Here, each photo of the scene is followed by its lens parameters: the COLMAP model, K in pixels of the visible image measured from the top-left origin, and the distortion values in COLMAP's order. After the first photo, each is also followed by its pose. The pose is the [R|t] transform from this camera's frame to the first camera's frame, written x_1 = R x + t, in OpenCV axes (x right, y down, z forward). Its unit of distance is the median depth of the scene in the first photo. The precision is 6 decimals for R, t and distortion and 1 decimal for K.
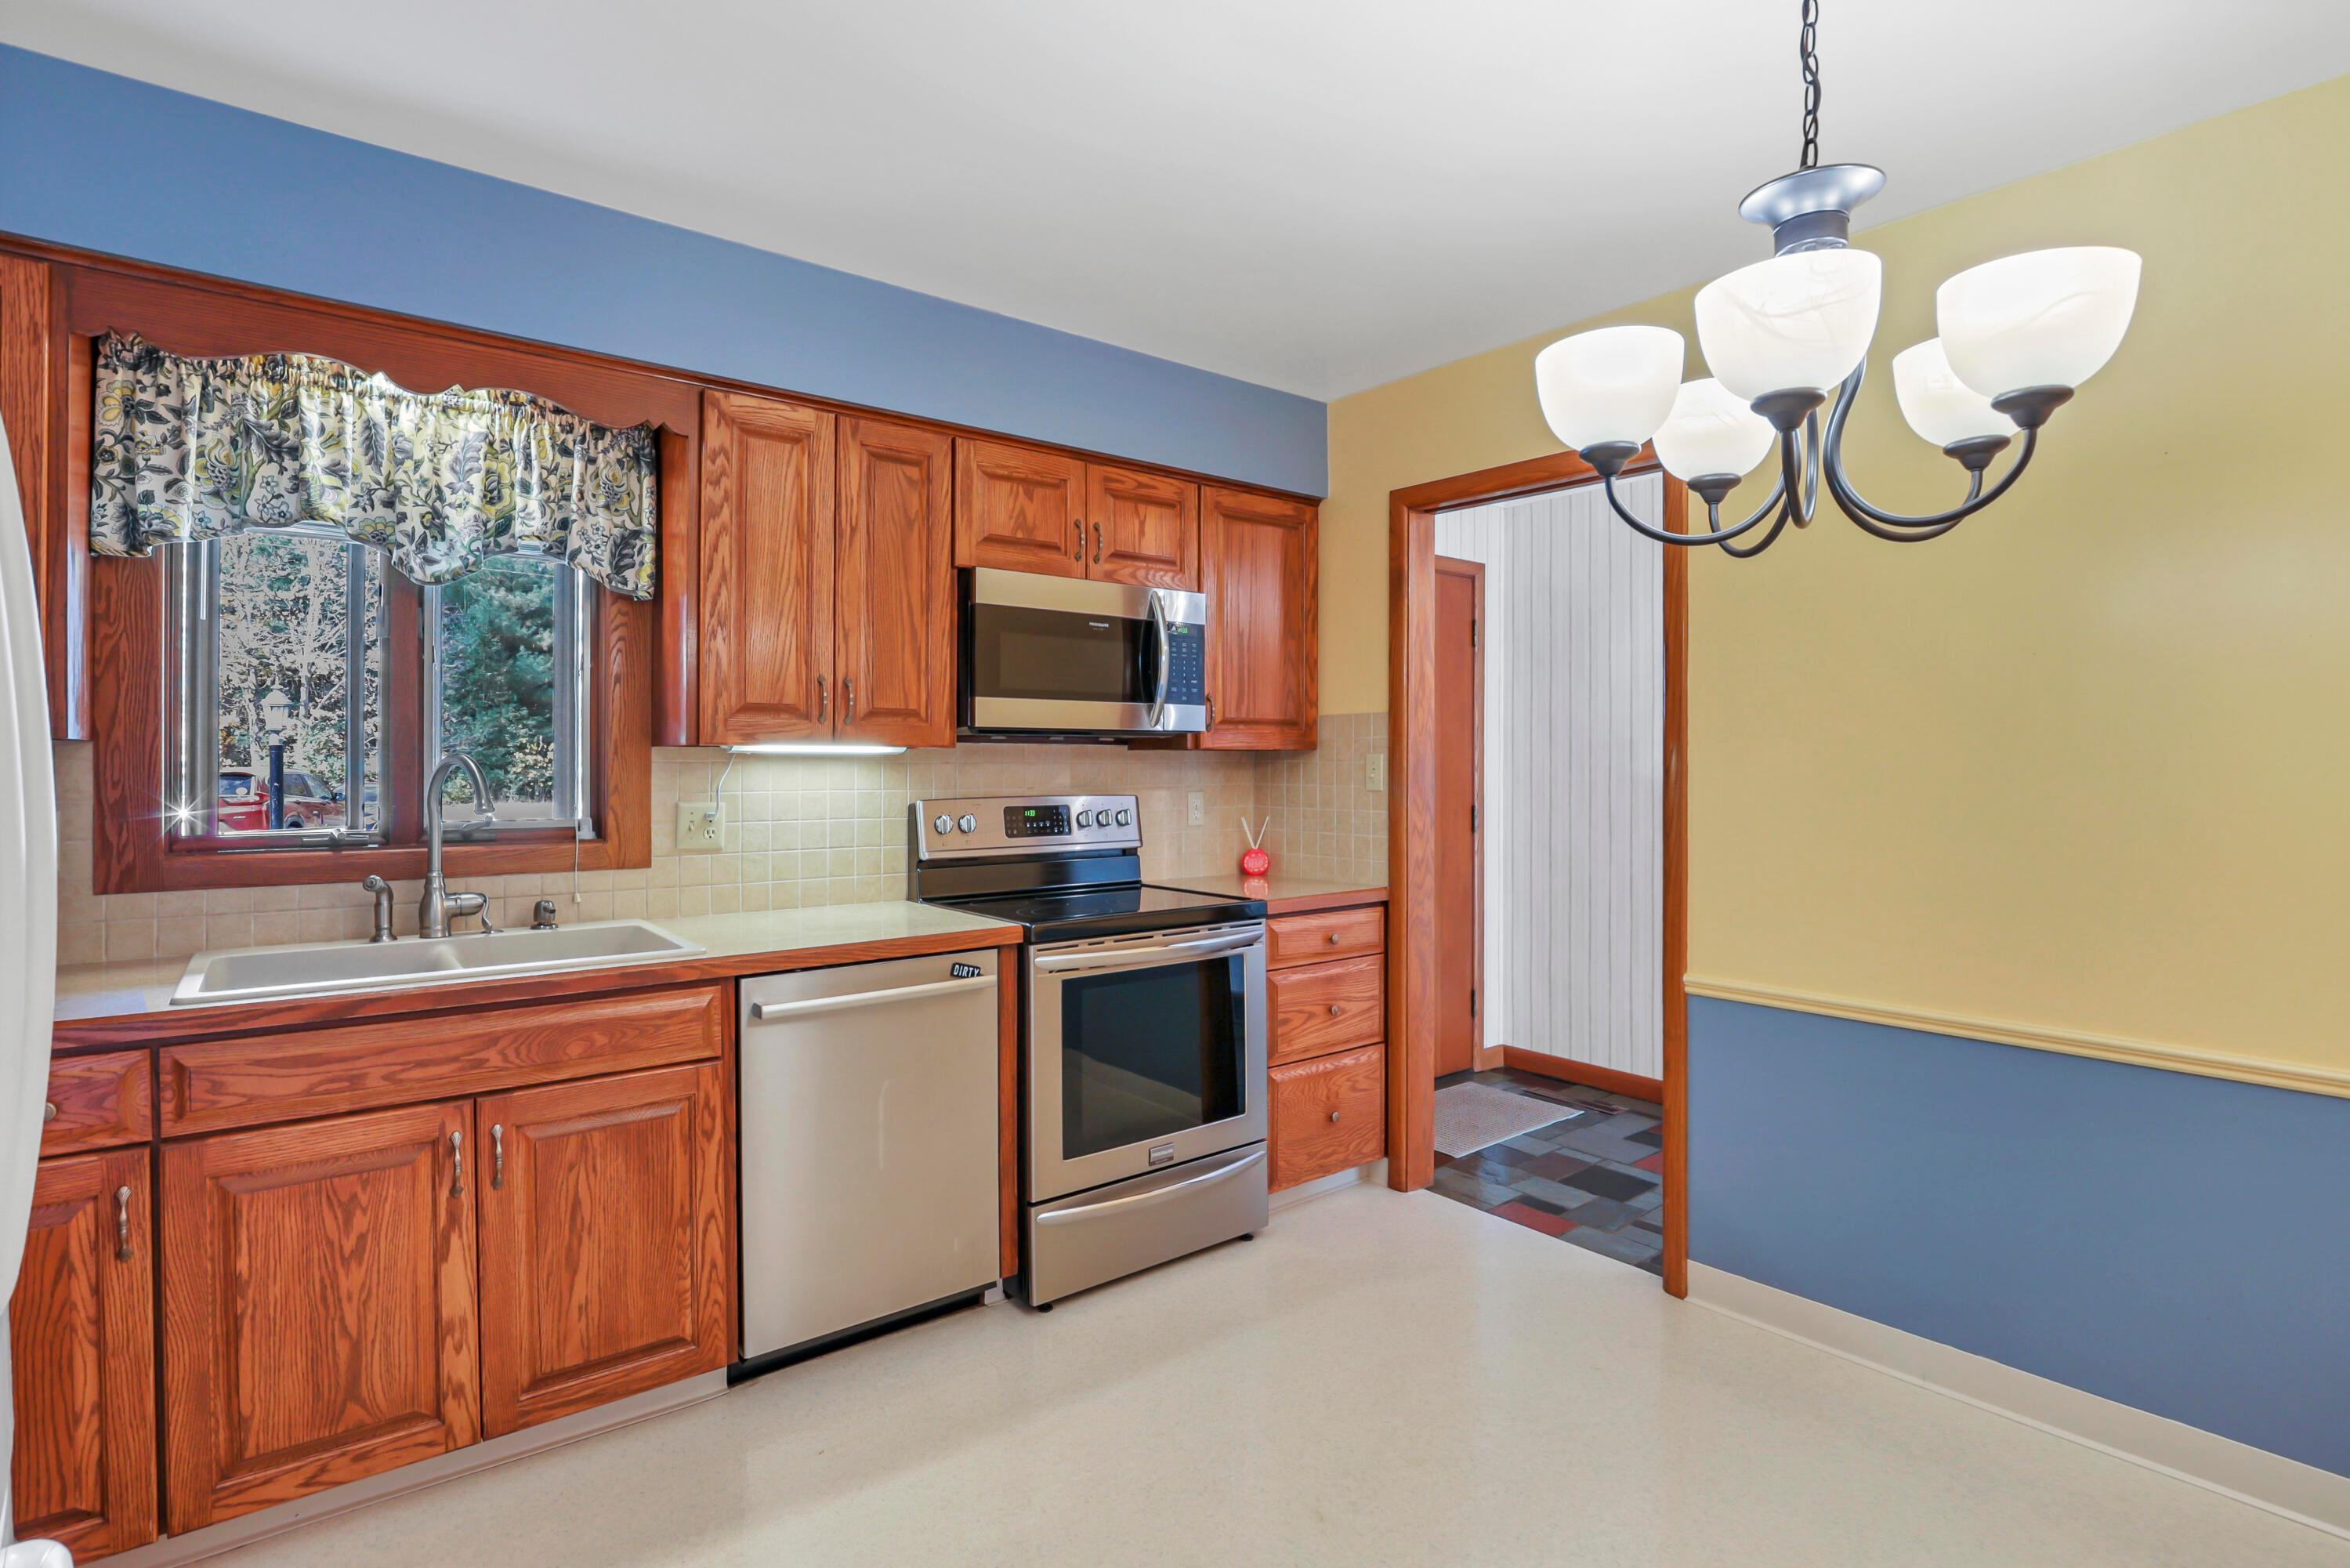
lens RADIAL K [[1138.2, 0, 1131.4], [0, 1138.2, 762.2], [0, 0, 1]] dist [-0.027669, 0.004749]
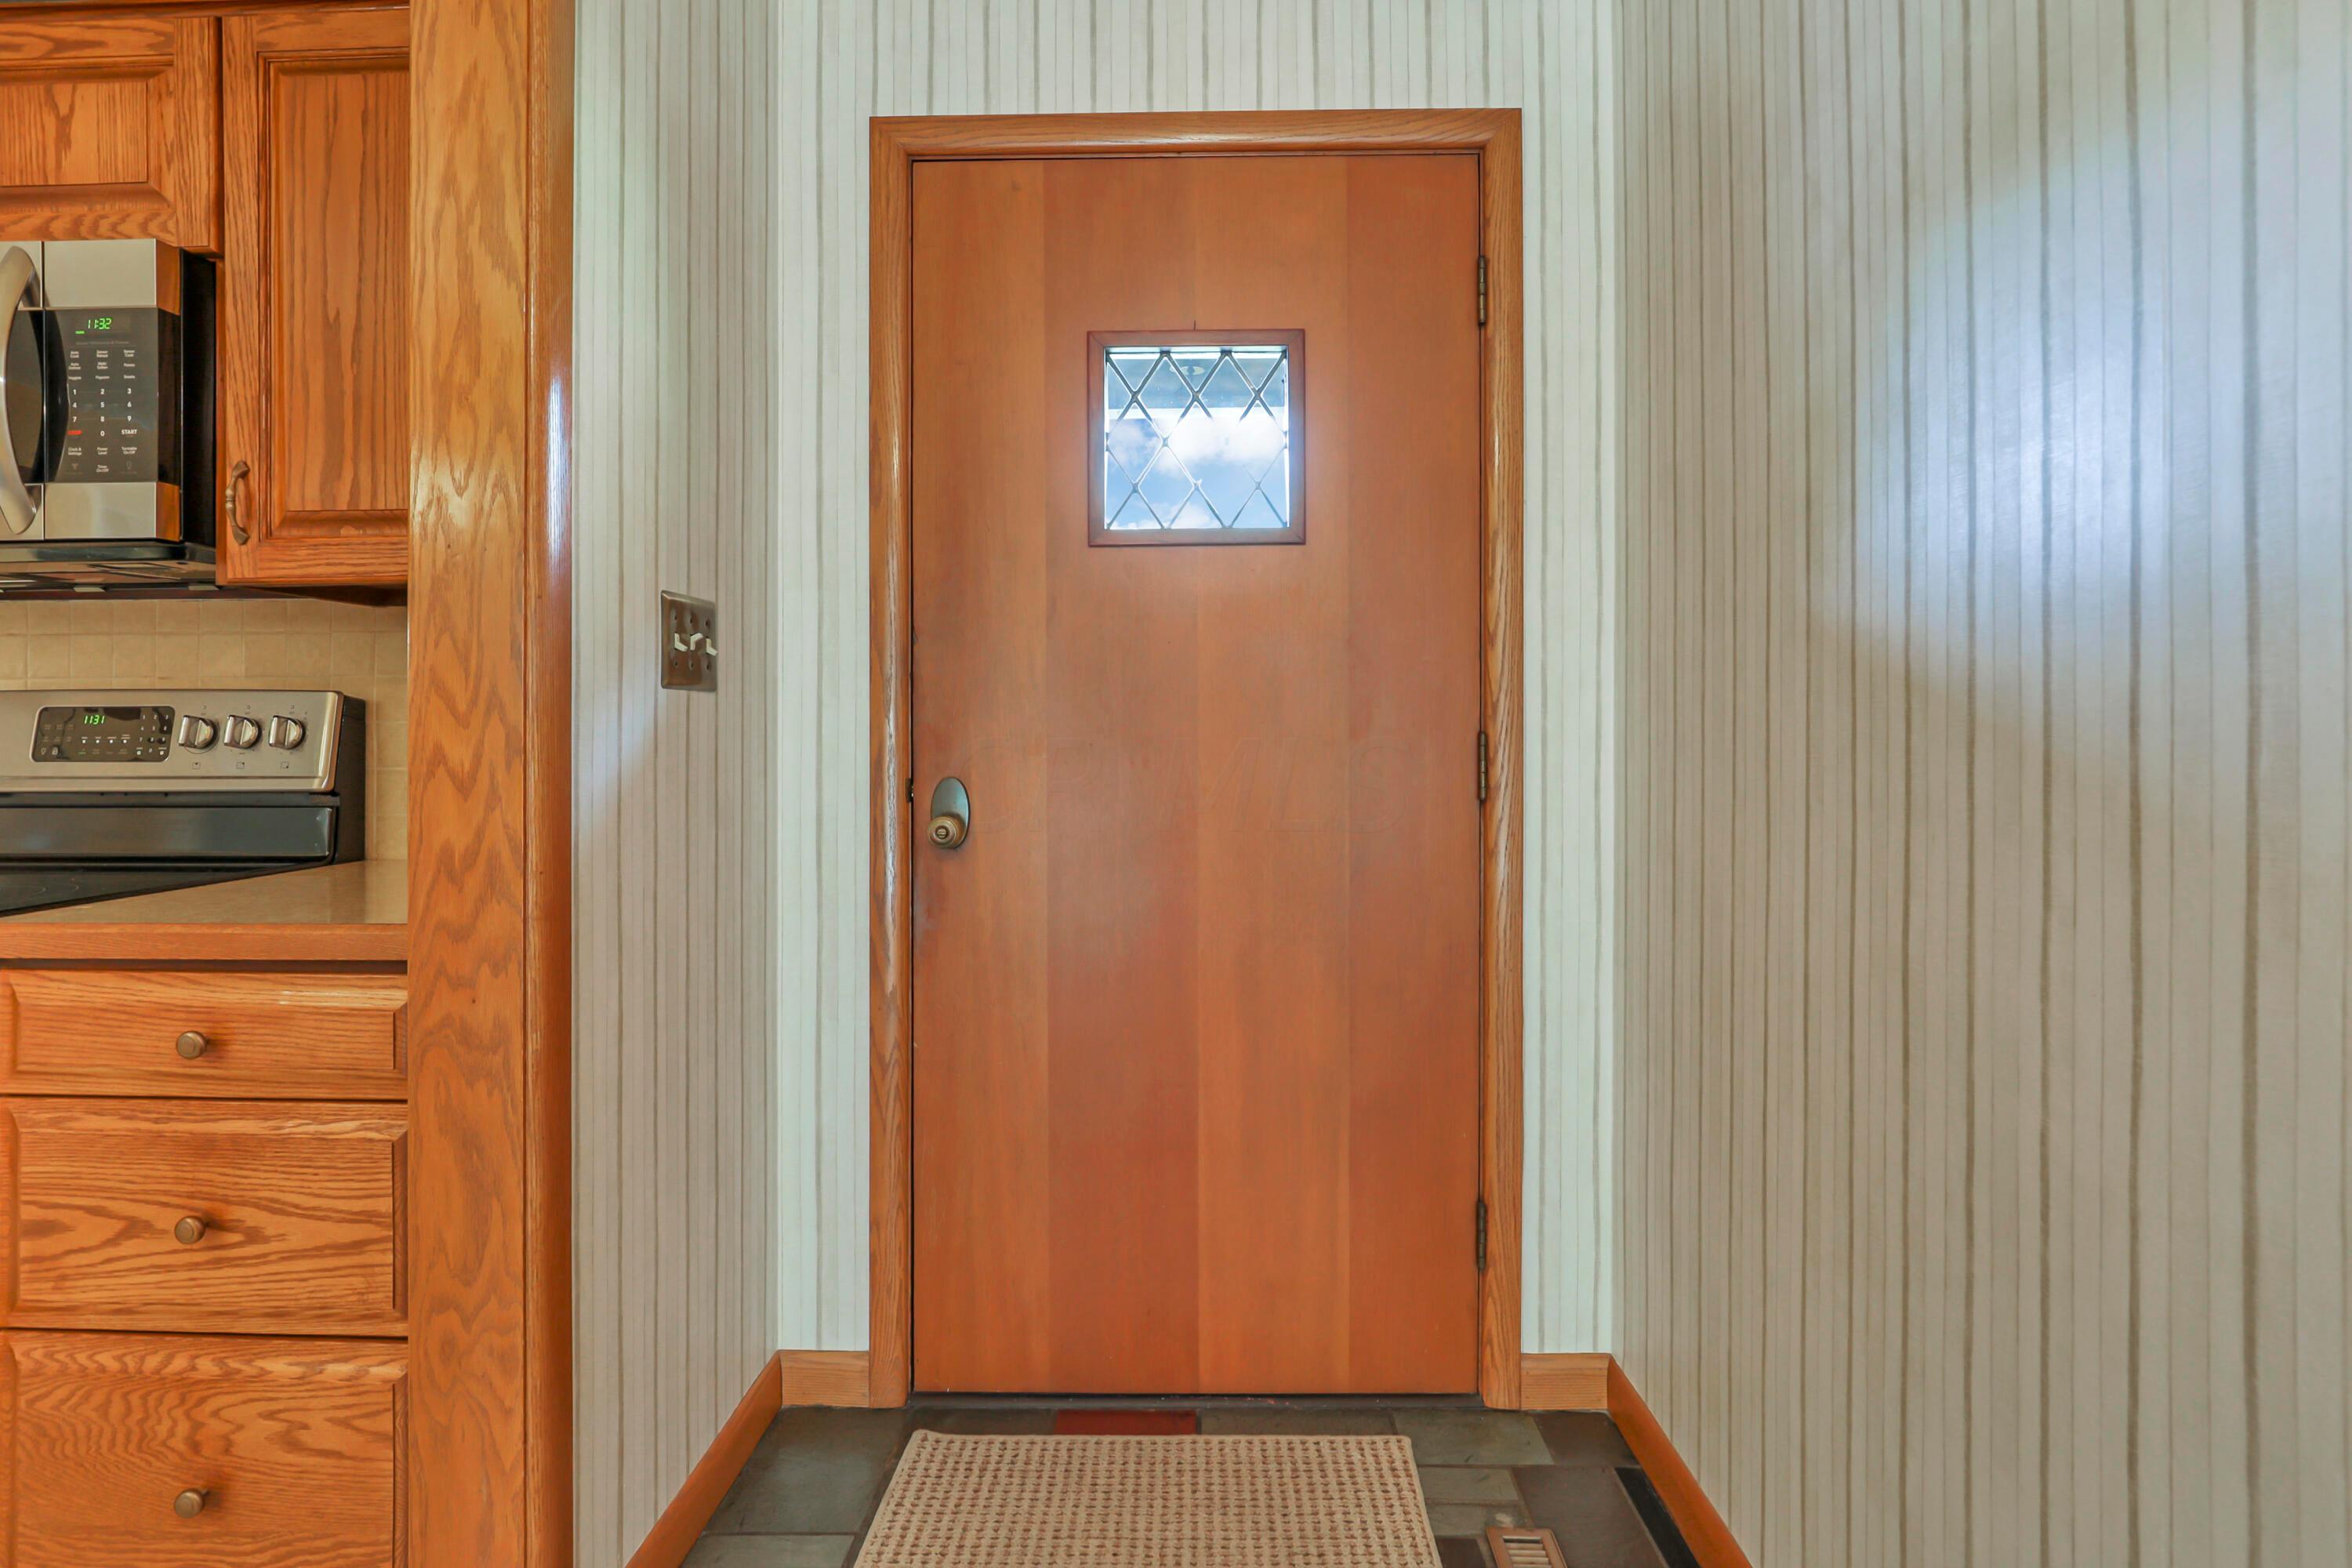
lens RADIAL K [[1139.1, 0, 1156.5], [0, 1139.1, 724.5], [0, 0, 1]] dist [-0.027669, 0.004749]
pose [[0.784378, 0.002845, -0.620277, 0.835701], [0.002937, 0.999961, 0.008300, 0.058310], [0.620277, -0.008332, 0.784339, 1.141814]]
